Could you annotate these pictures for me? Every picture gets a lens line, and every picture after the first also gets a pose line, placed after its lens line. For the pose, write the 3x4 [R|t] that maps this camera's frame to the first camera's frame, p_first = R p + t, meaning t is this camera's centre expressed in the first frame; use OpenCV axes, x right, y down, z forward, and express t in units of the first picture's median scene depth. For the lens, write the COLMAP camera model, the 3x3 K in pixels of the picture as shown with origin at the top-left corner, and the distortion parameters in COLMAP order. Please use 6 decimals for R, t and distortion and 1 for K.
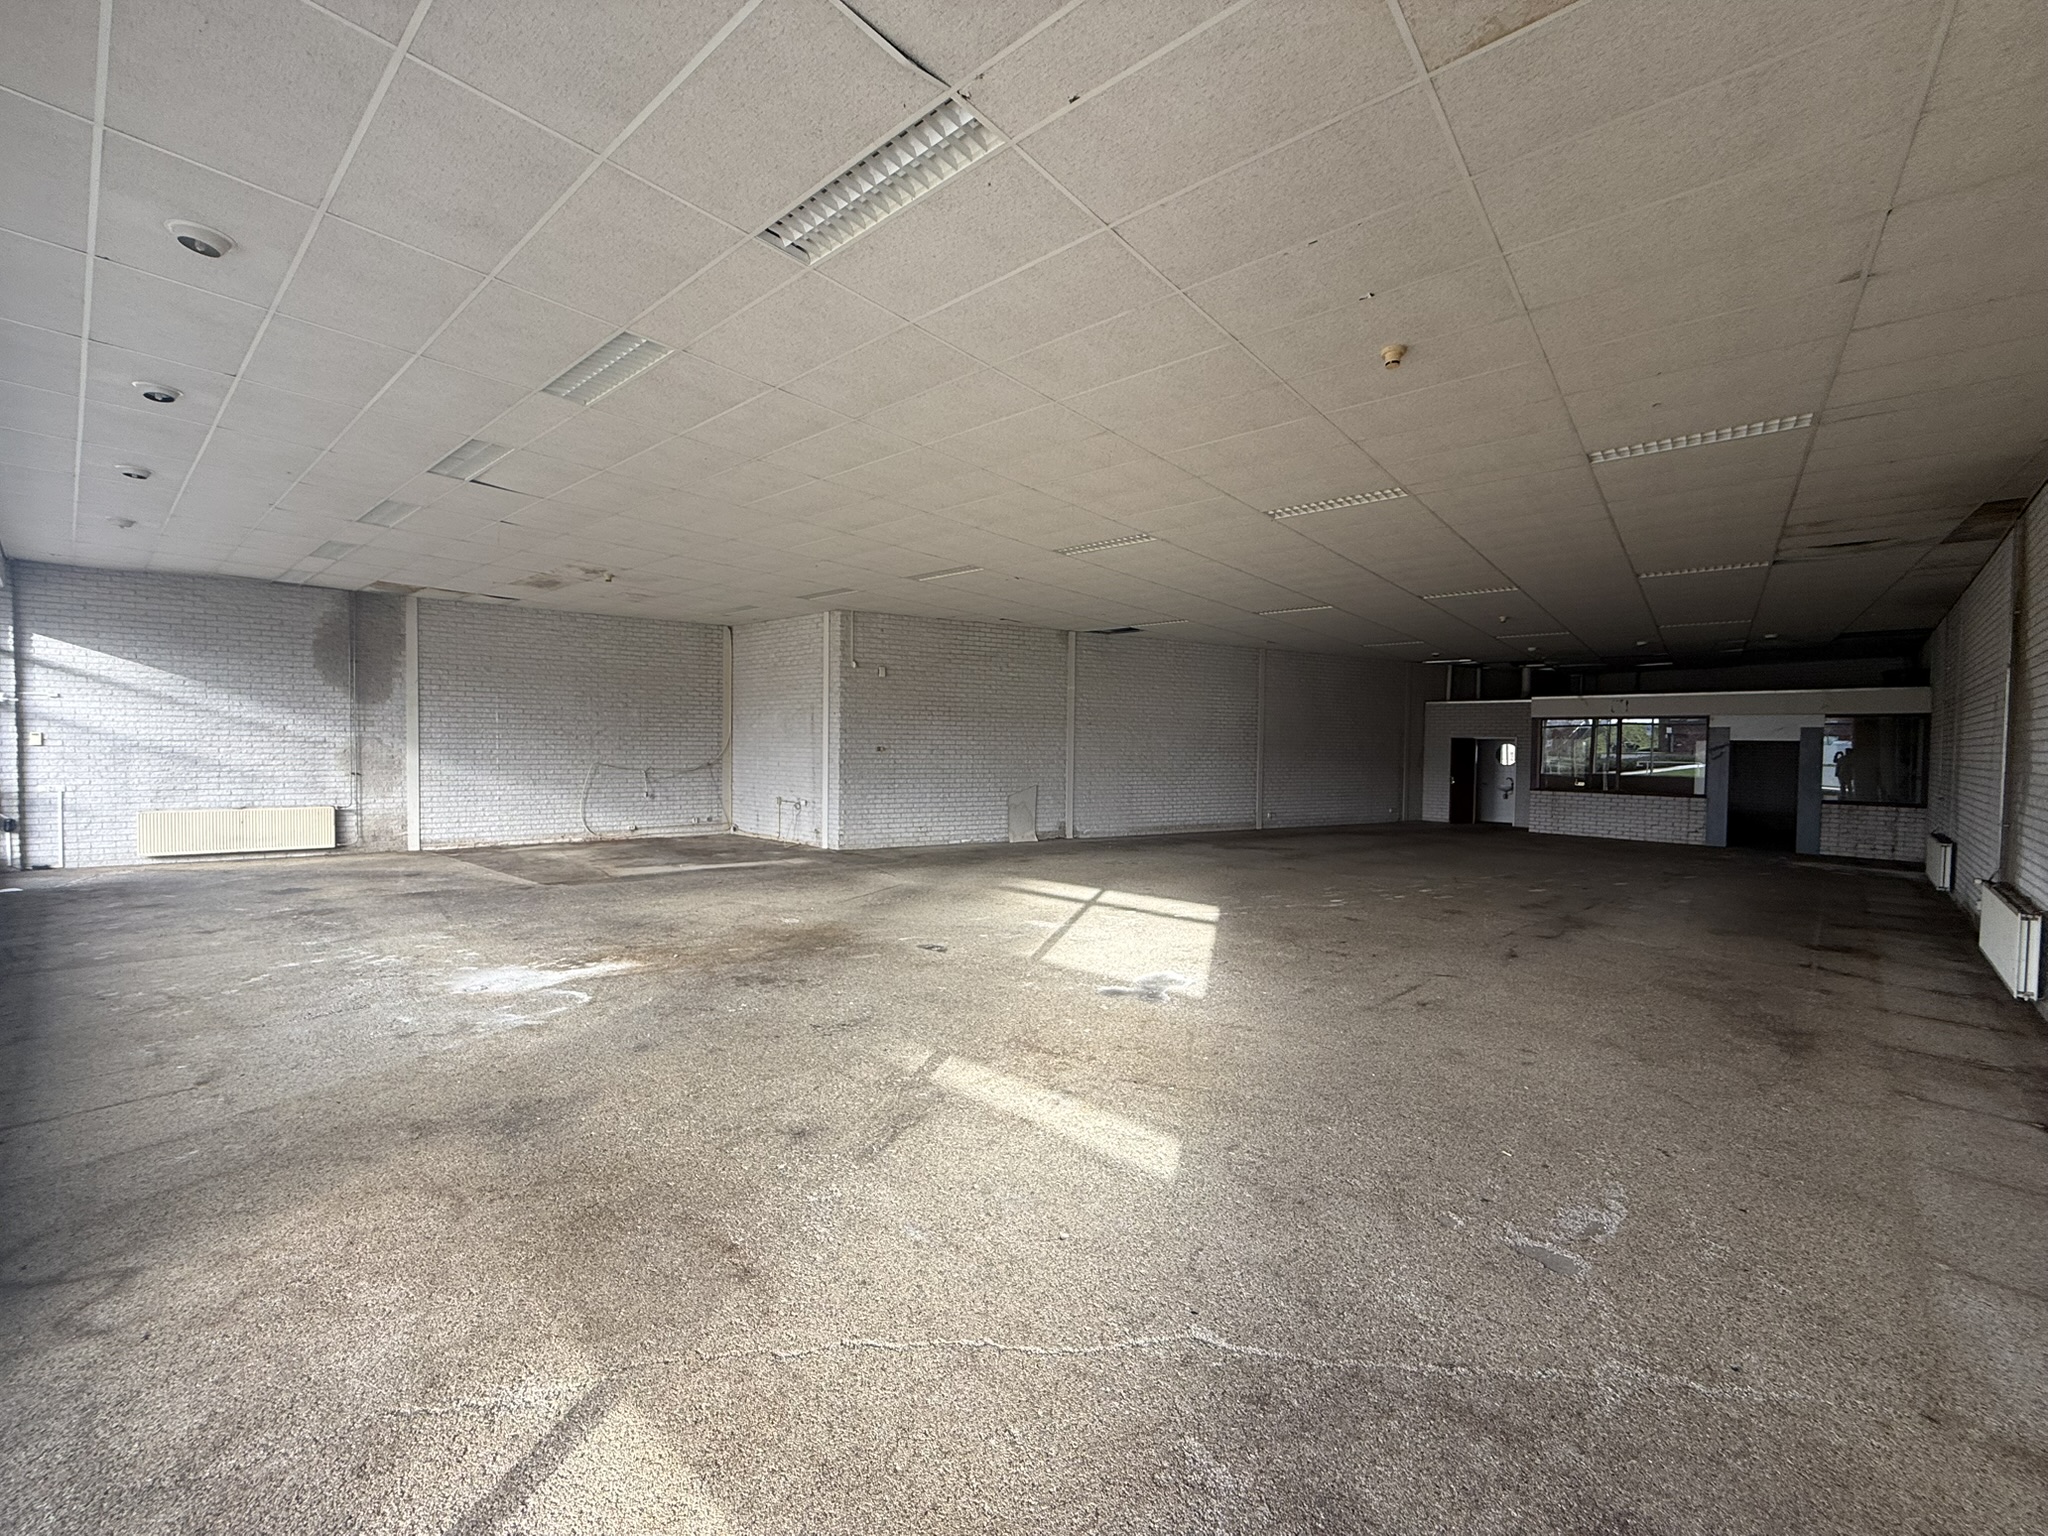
lens RADIAL K [[826.5, 0, 1028.3], [0, 826.5, 760.9], [0, 0, 1]] dist [0.000386, -0.000032]
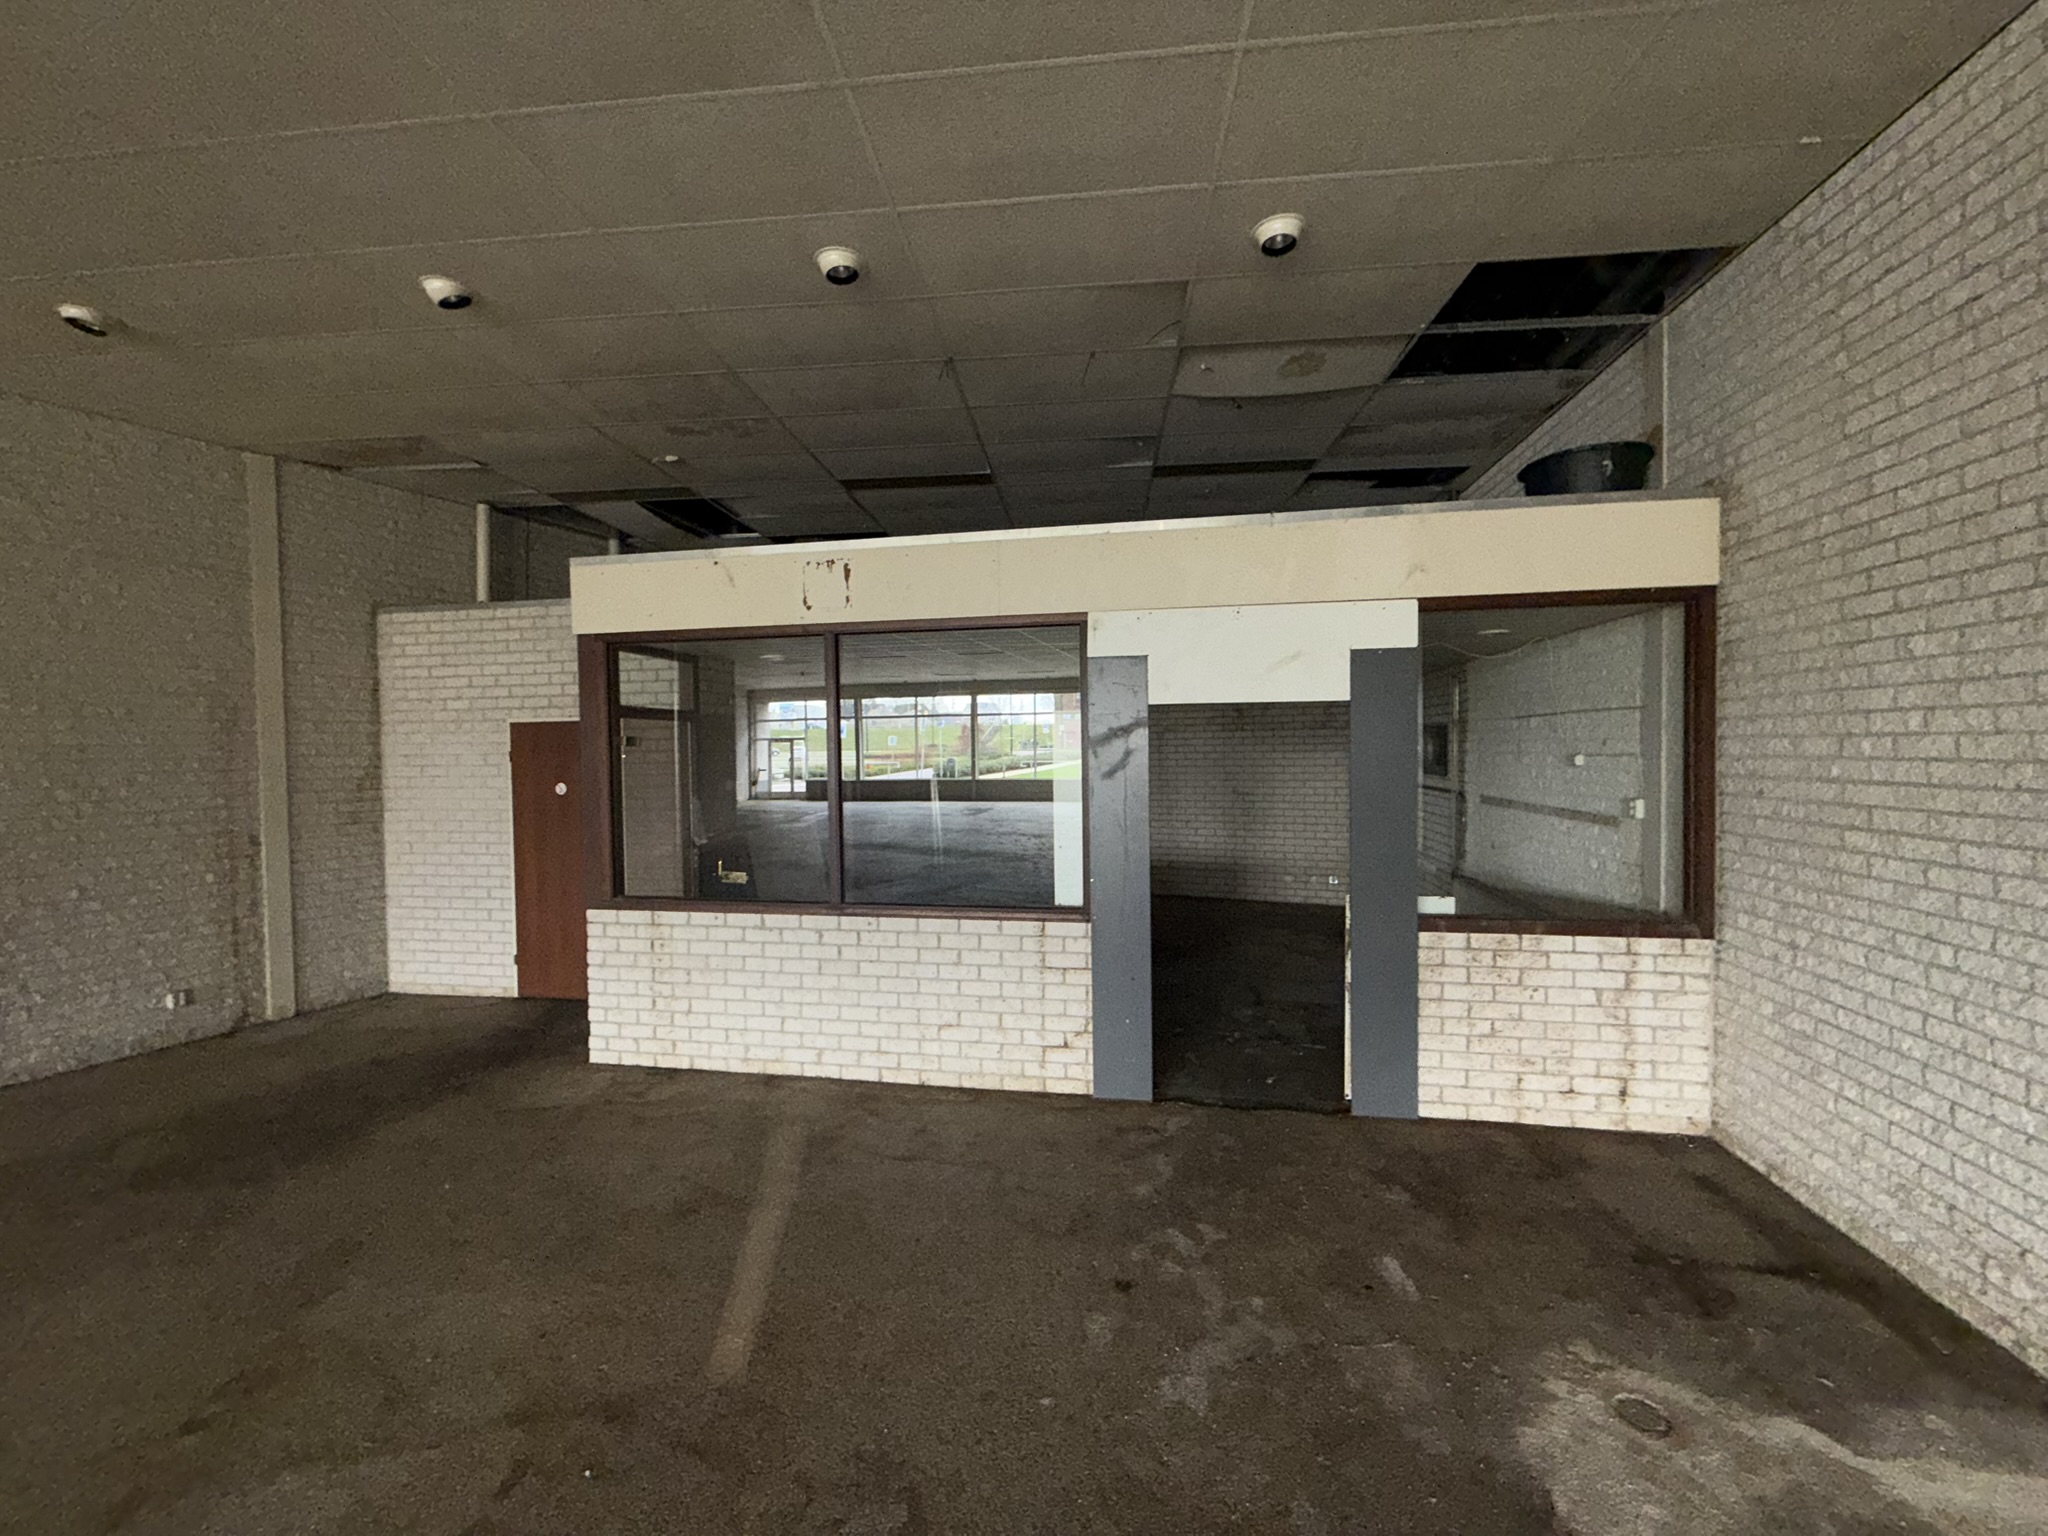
lens RADIAL K [[818.0, 0, 1024.0], [0, 818.0, 768.0], [0, 0, 1]] dist [-0.000435, -0.000051]
pose [[0.819946, -0.038751, 0.571128, 0.745098], [0.035534, 0.999228, 0.016782, -0.011173], [-0.571337, 0.006535, 0.820690, 0.906095]]
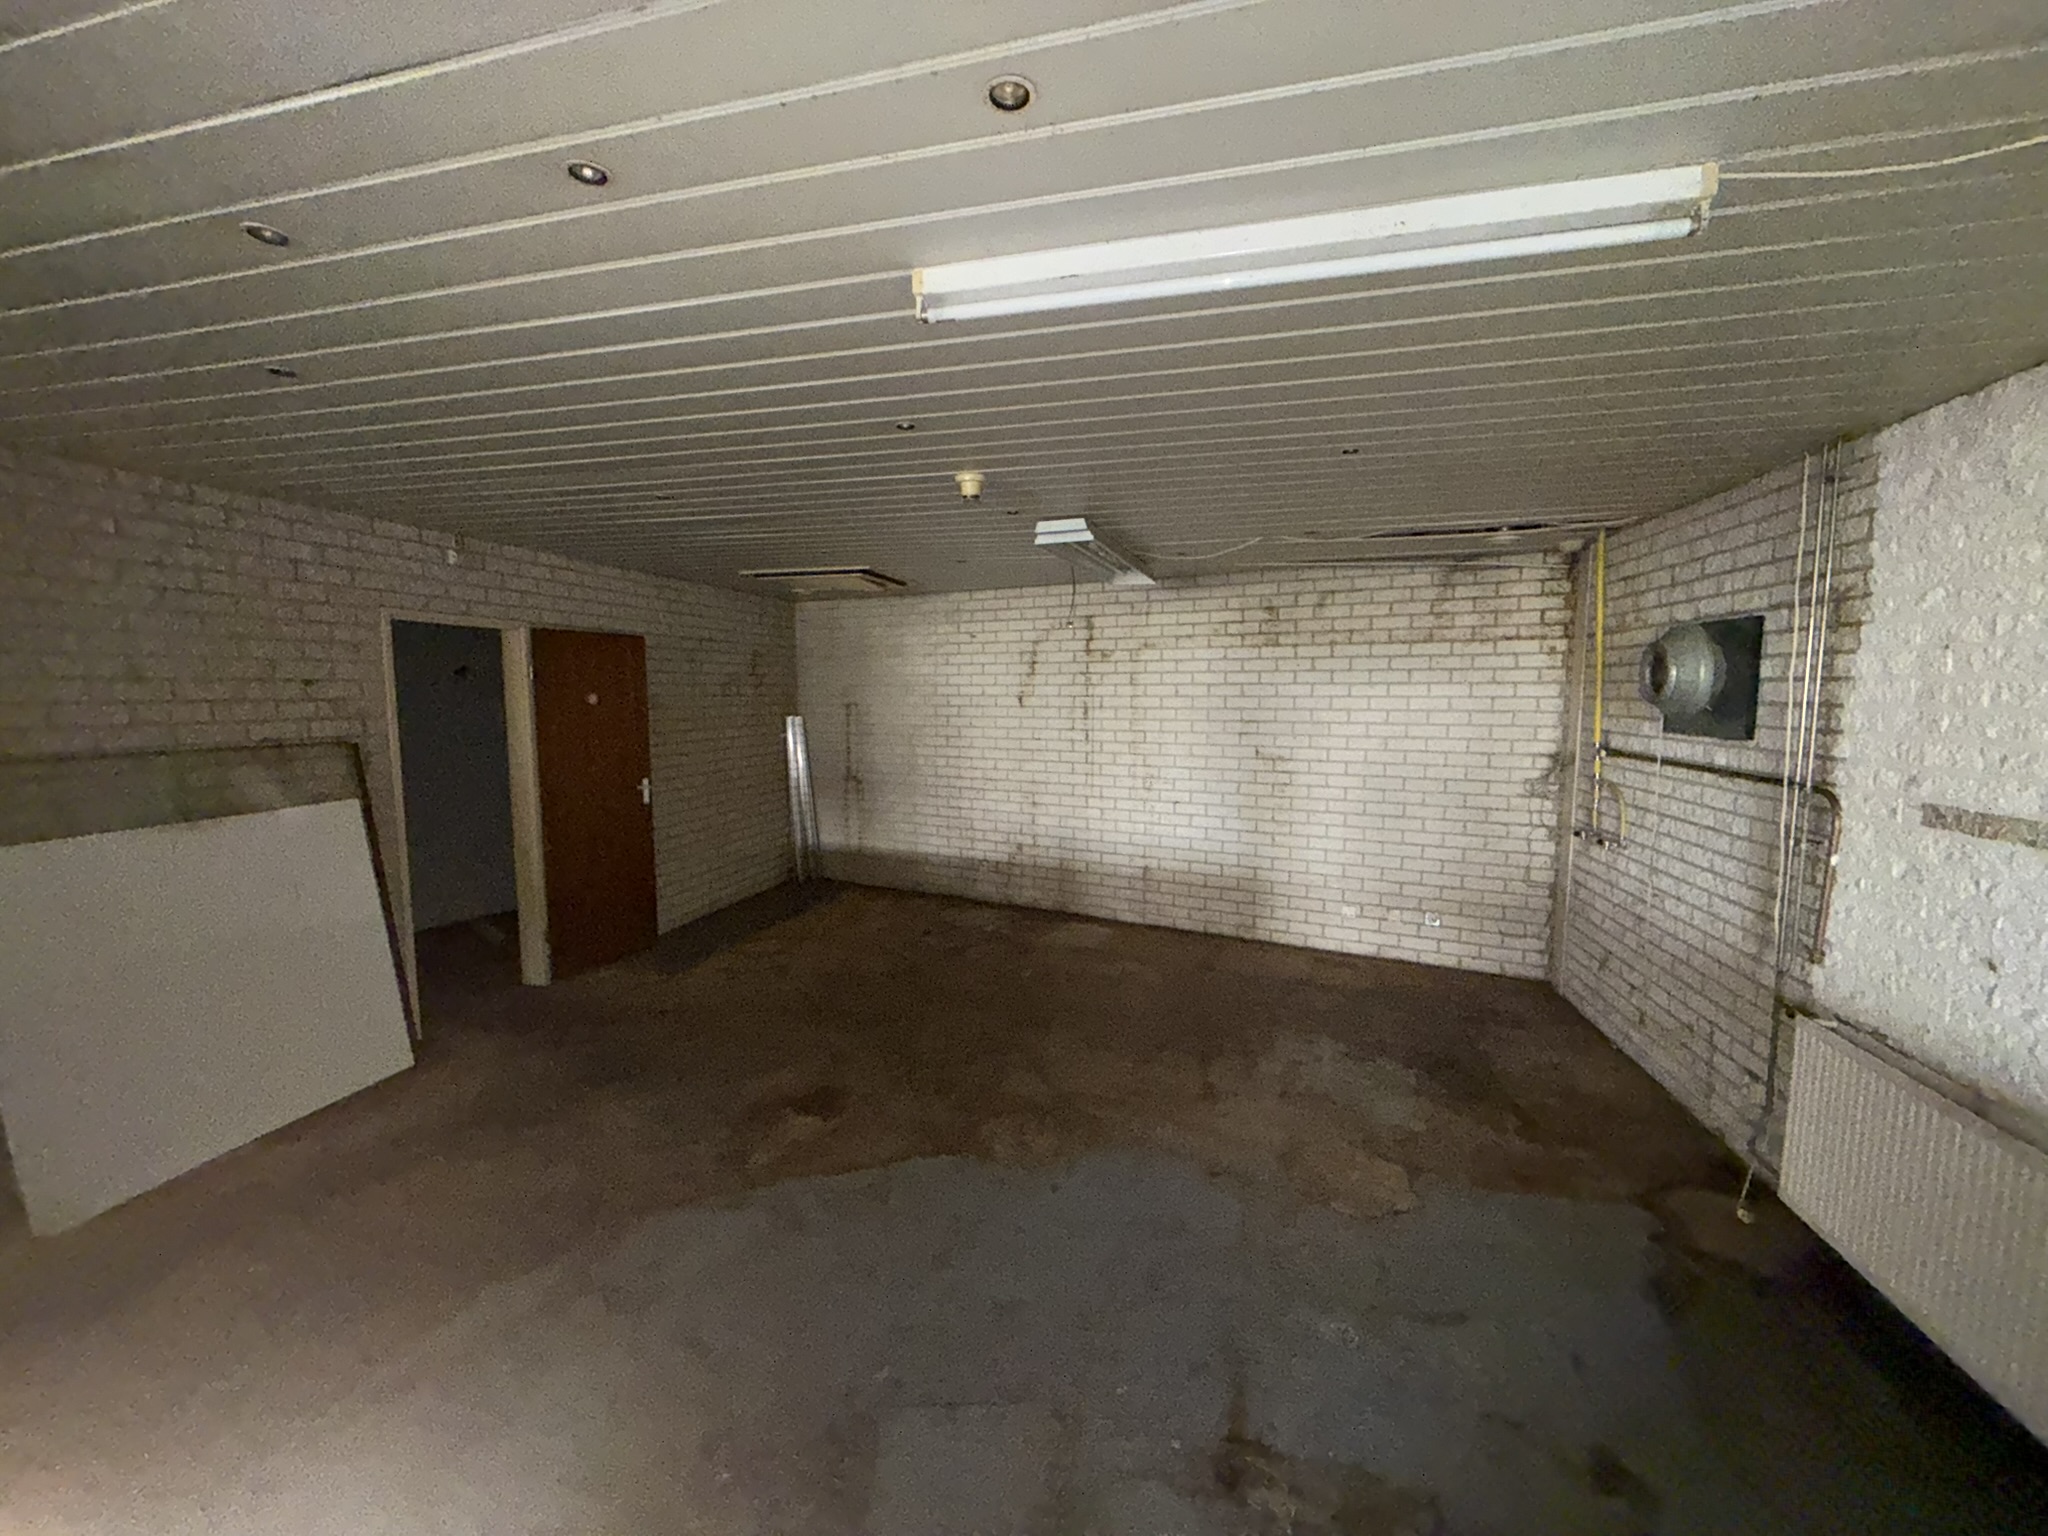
lens RADIAL K [[815.3, 0, 1016.8], [0, 815.3, 768.2], [0, 0, 1]] dist [-0.002289, -0.000031]
pose [[0.863392, -0.063512, 0.500521, 0.988127], [0.022144, 0.995859, 0.088170, -0.003639], [-0.504048, -0.065042, 0.861223, 1.092630]]
